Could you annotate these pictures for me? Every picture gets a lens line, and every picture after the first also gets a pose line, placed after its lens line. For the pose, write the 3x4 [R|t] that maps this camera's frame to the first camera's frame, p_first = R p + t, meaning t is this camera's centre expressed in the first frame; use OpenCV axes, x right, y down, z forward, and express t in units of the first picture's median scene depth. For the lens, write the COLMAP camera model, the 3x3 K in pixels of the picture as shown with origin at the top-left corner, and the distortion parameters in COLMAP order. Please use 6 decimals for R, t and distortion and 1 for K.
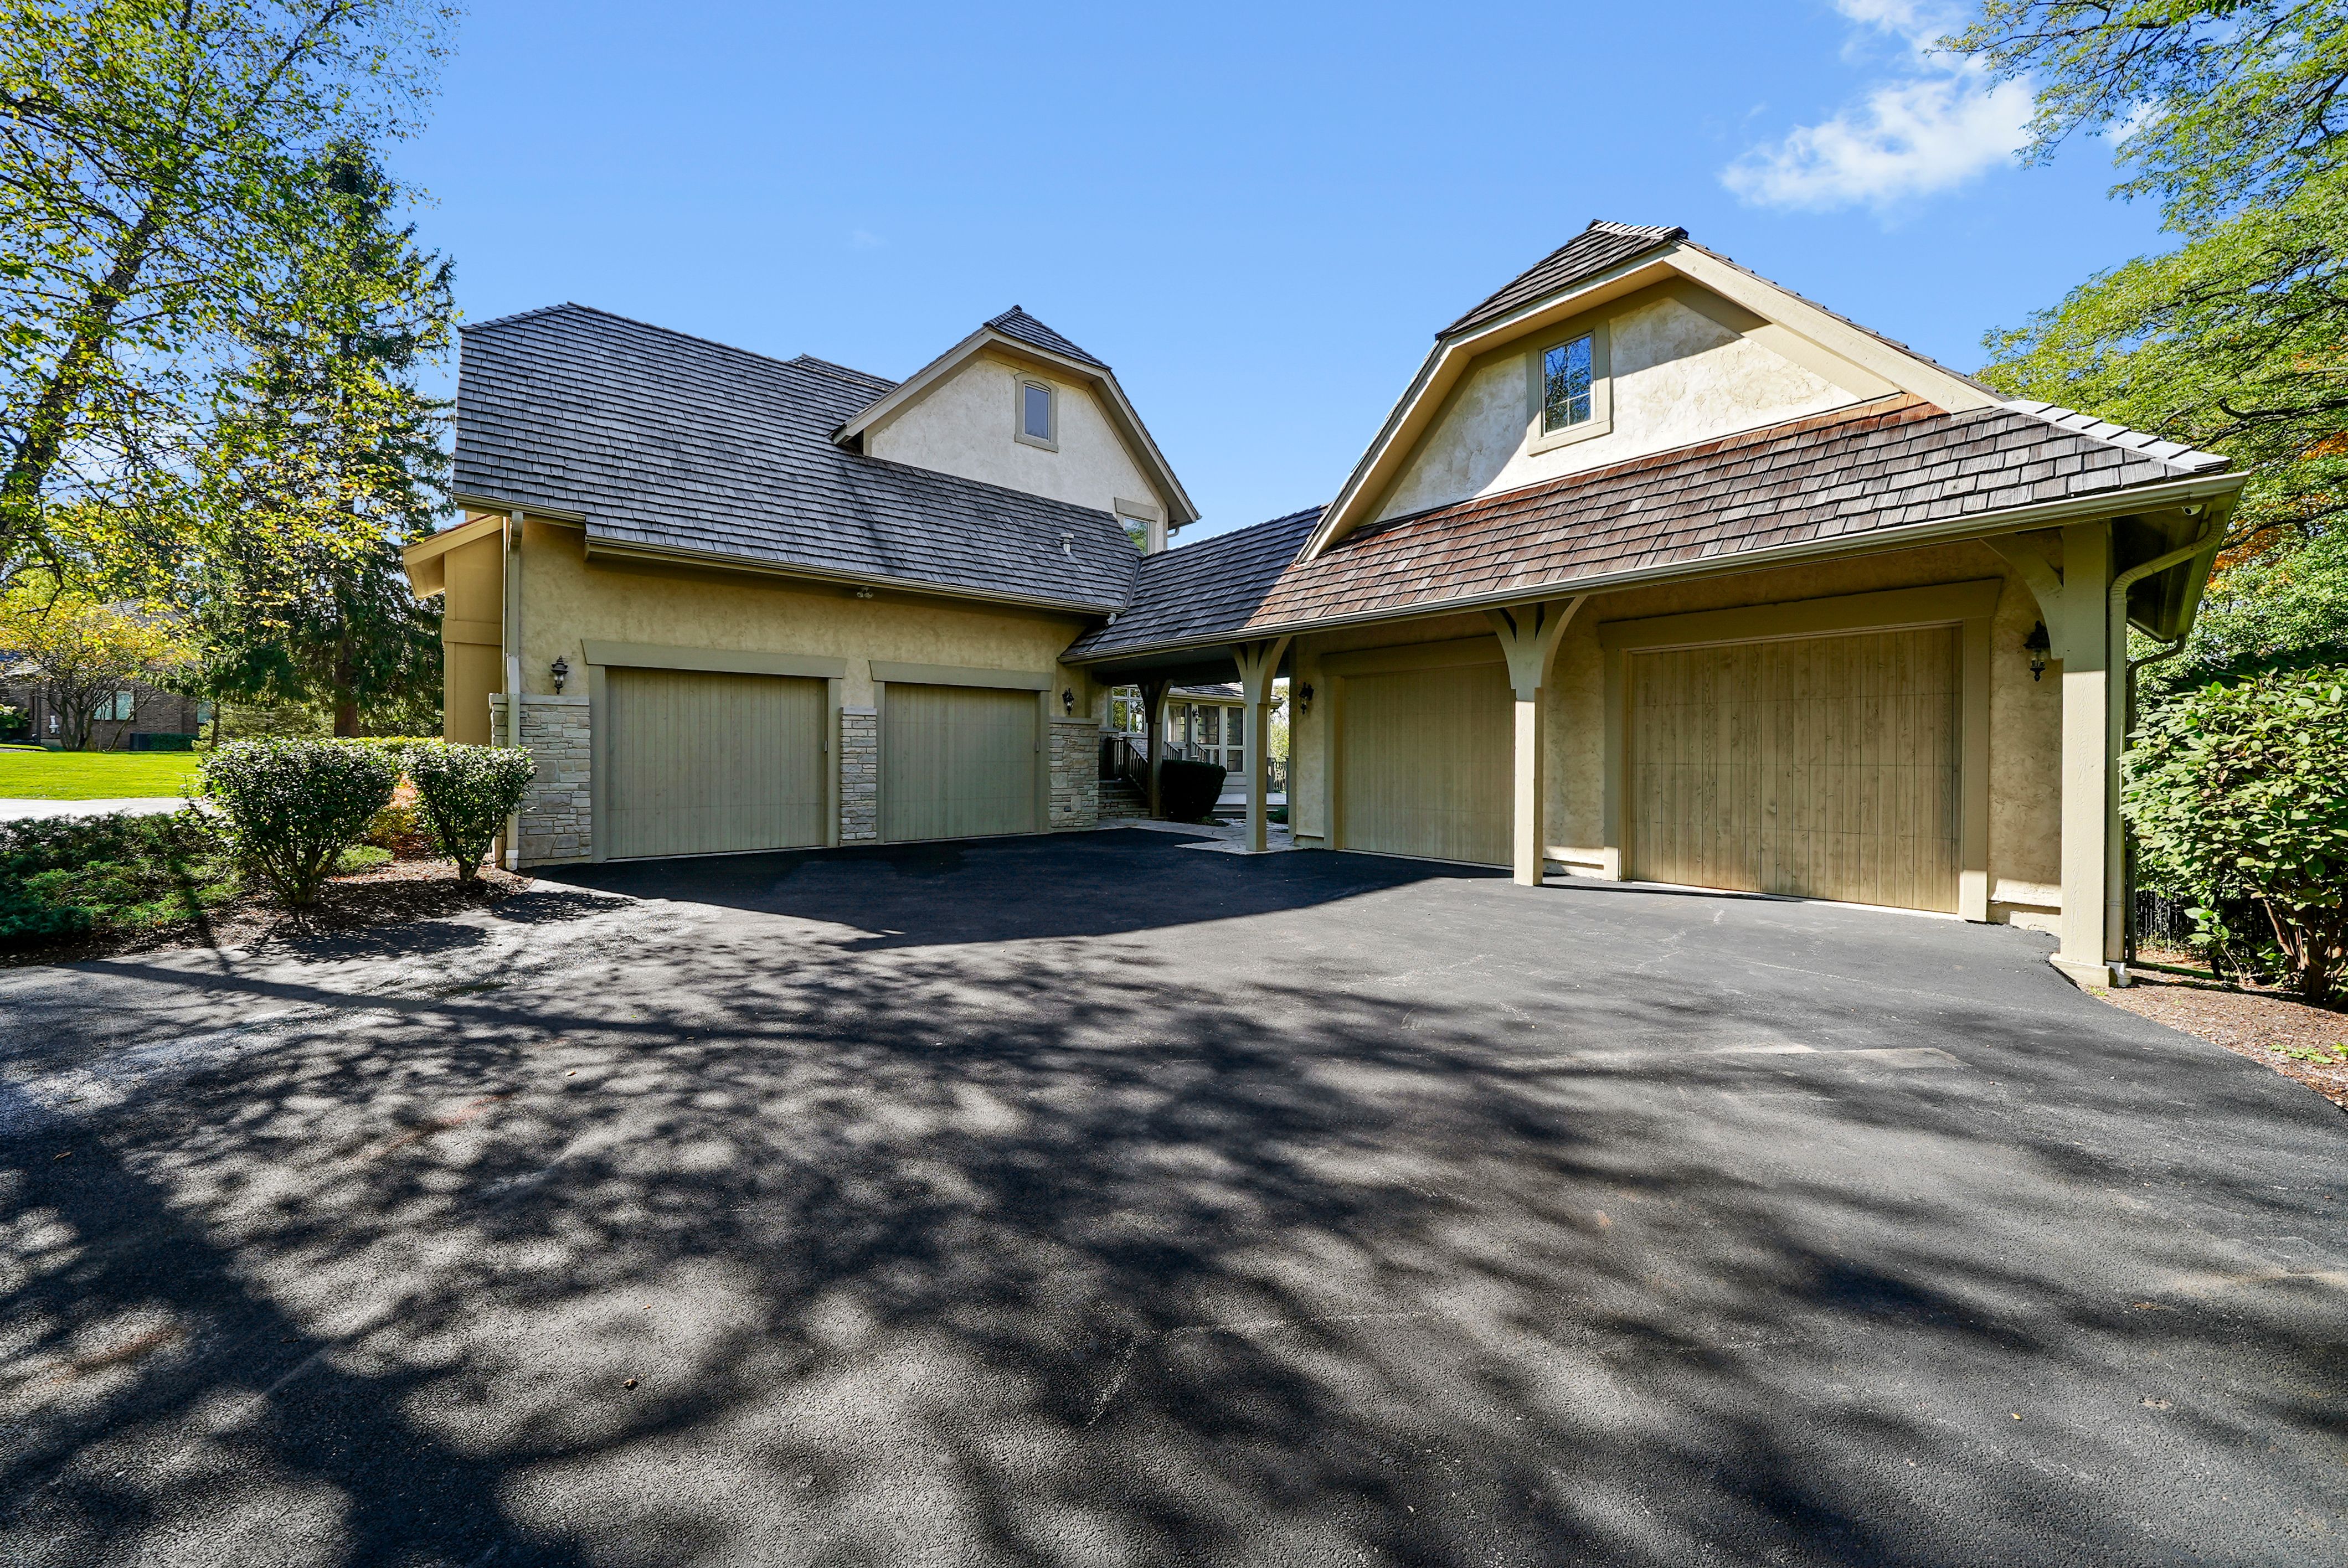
lens RADIAL K [[813.6, 0, 1174.0], [0, 813.6, 784.0], [0, 0, 1]] dist [0.000011, -0.000001]
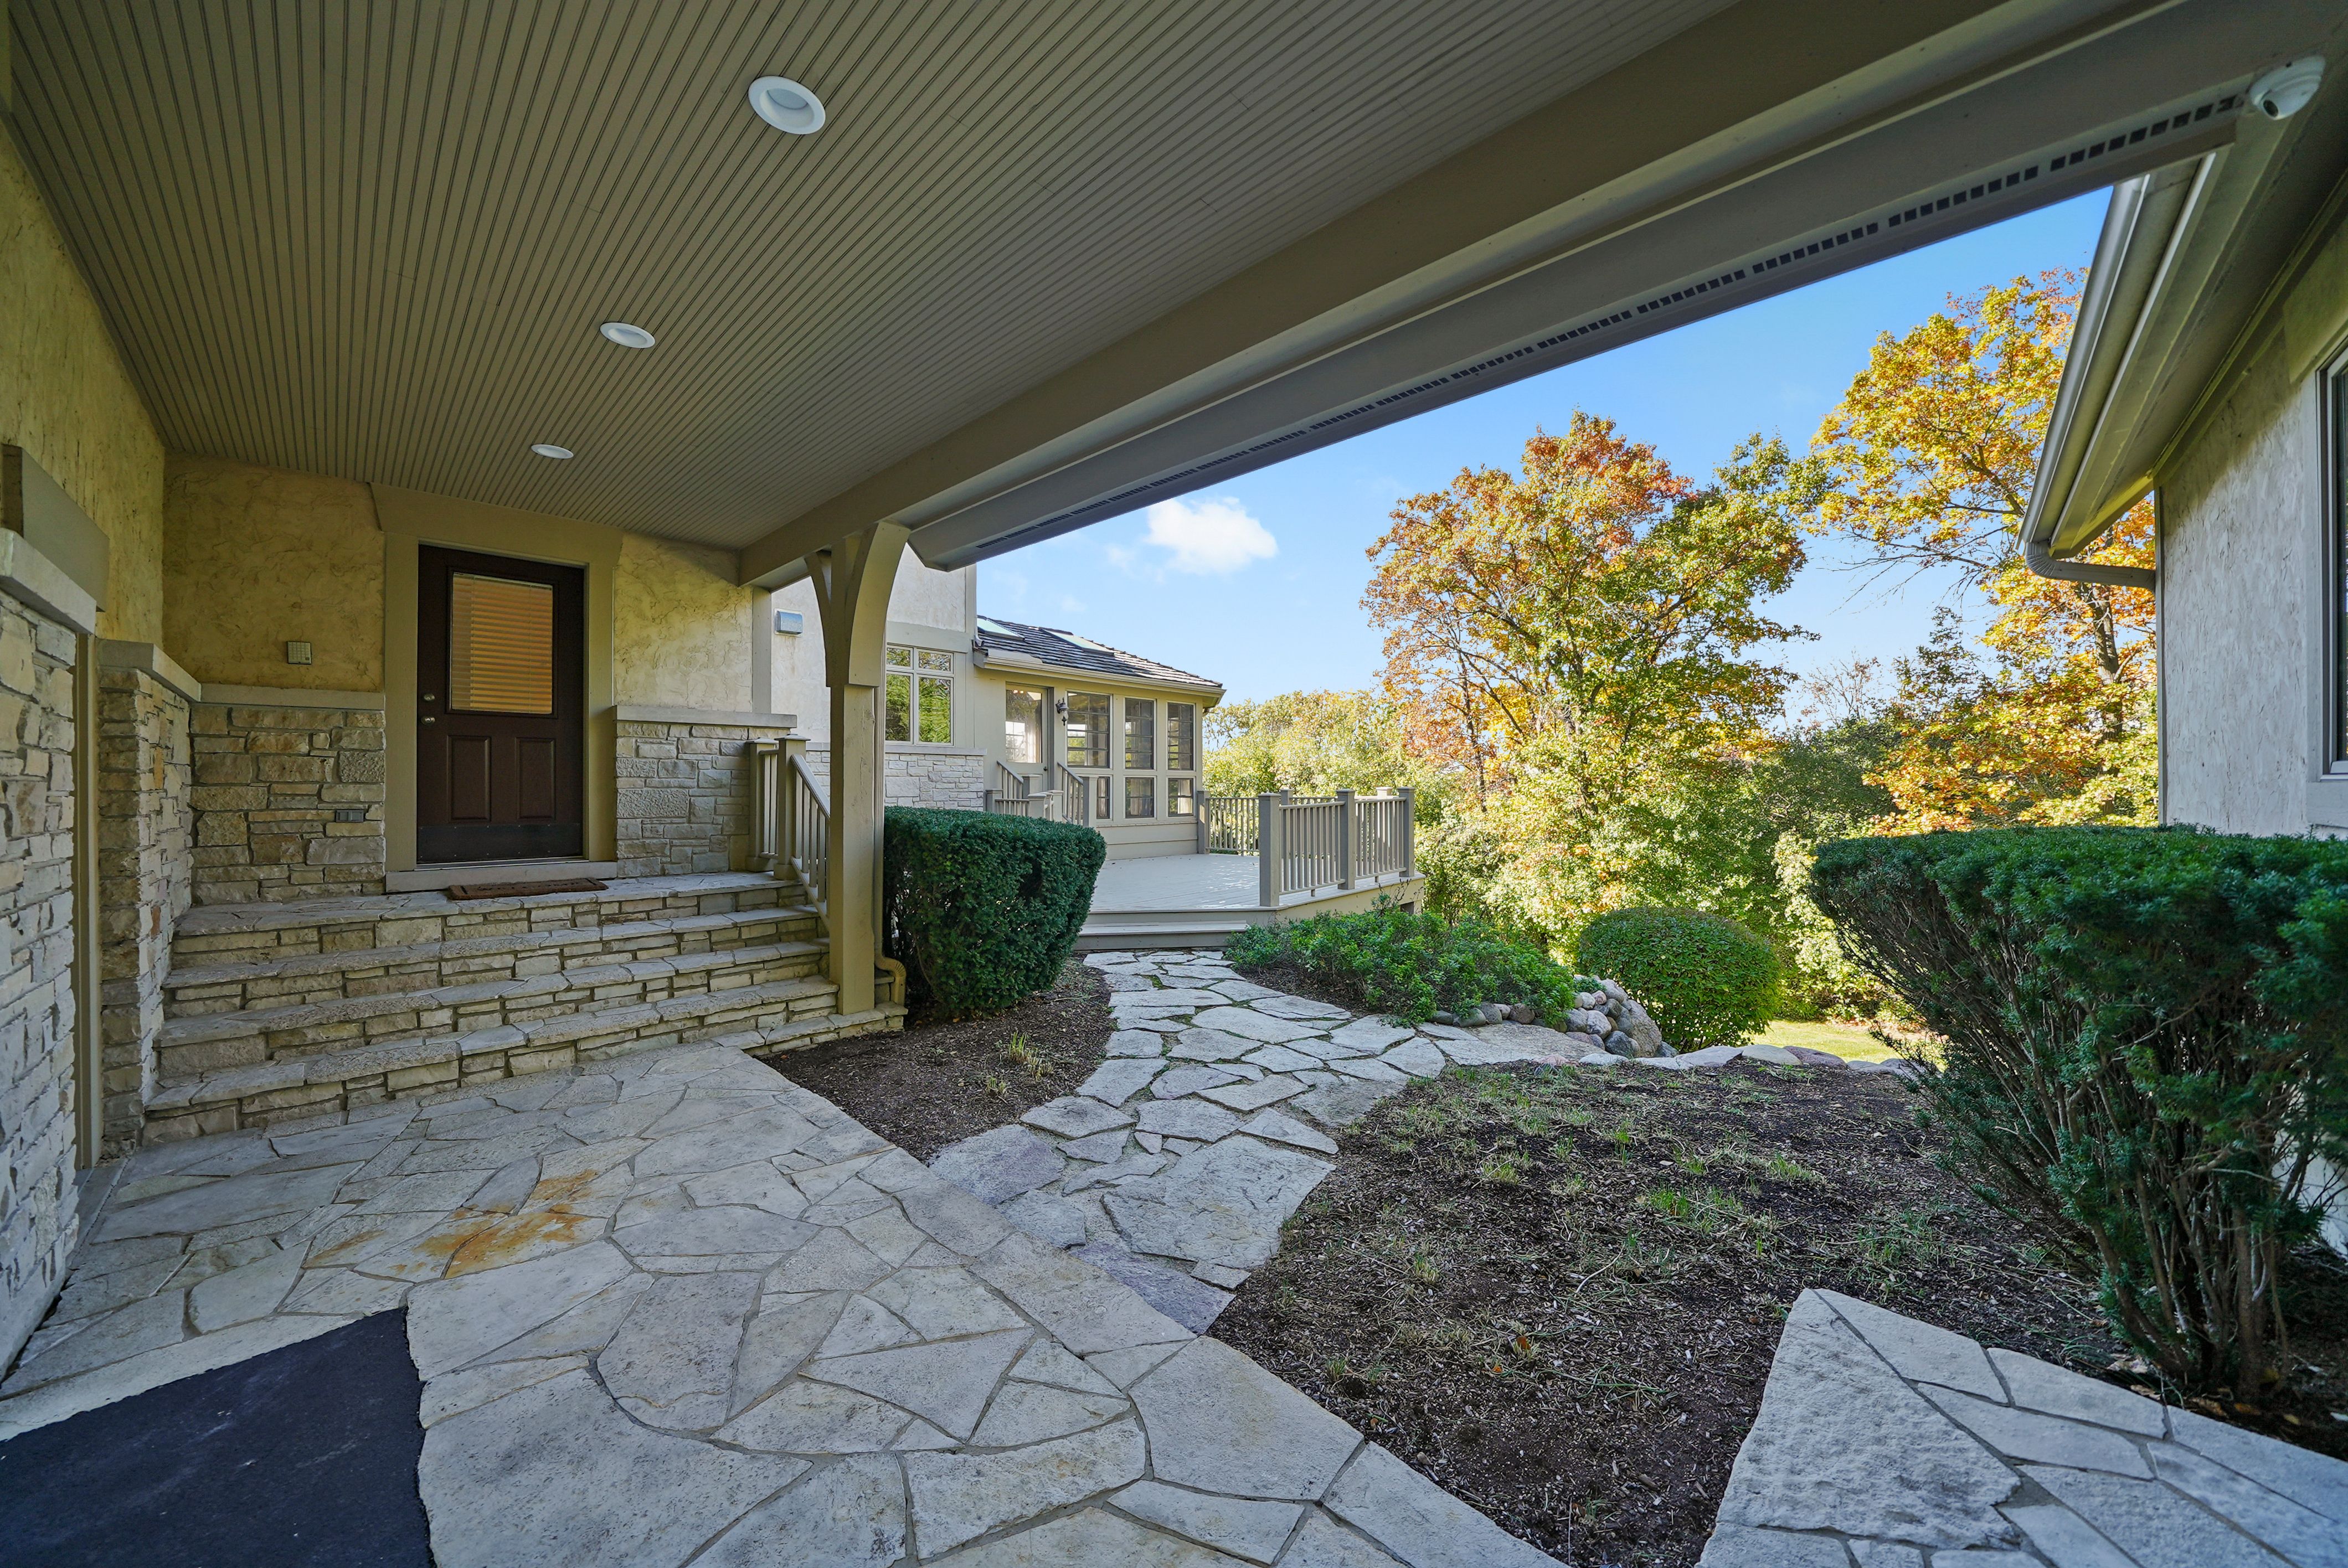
lens RADIAL K [[813.6, 0, 1174.0], [0, 813.6, 784.0], [0, 0, 1]] dist [0.000011, -0.000001]
pose [[0.994304, 0.006670, 0.106368, 0.041889], [-0.003725, 0.999605, -0.027857, -0.023560], [-0.106511, 0.027302, 0.993937, 0.474718]]
